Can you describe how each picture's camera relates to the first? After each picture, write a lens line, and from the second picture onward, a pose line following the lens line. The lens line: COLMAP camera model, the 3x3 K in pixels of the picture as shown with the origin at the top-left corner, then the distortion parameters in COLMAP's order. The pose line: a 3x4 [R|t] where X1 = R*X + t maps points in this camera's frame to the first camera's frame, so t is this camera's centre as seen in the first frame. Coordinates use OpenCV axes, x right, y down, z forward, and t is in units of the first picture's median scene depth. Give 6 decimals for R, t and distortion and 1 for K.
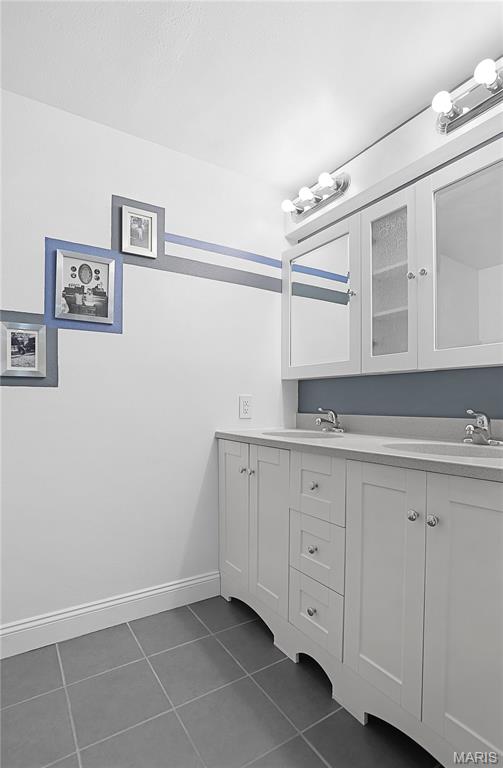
lens RADIAL K [[392.6, 0, 248.0], [0, 392.6, 411.5], [0, 0, 1]] dist [-0.035697, 0.000971]
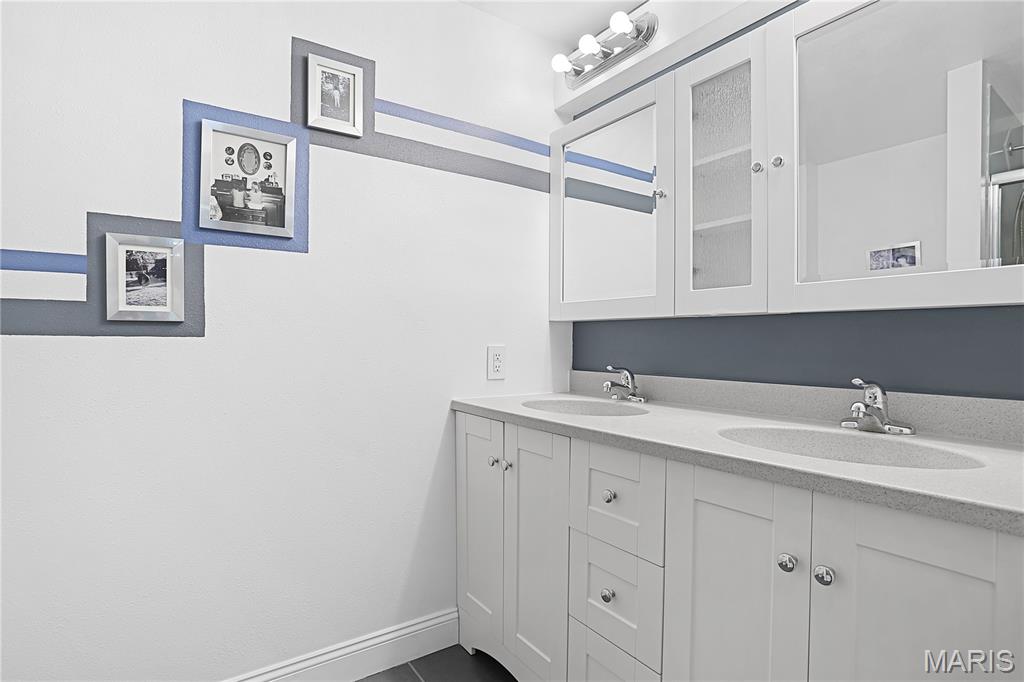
lens RADIAL K [[515.0, 0, 506.9], [0, 515.0, 349.2], [0, 0, 1]] dist [-0.039148, 0.003522]
pose [[0.999336, 0.000429, 0.036446, -0.024815], [-0.000263, 0.999990, -0.004567, -0.037383], [-0.036447, 0.004554, 0.999325, 0.149305]]
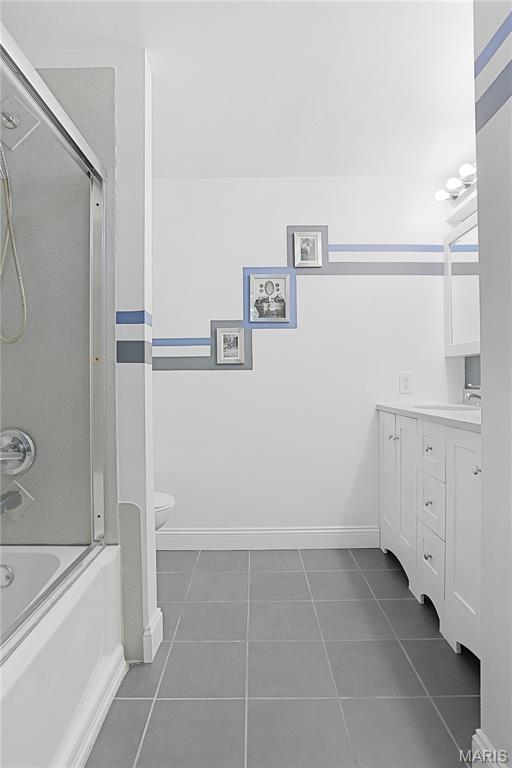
lens RADIAL K [[430.8, 0, 253.8], [0, 430.8, 386.5], [0, 0, 1]] dist [0.007967, 0.000596]
pose [[0.847360, -0.002044, -0.531015, 0.342278], [-0.002082, 0.999972, -0.007172, 0.009497], [0.531015, 0.007183, 0.847332, -0.325765]]
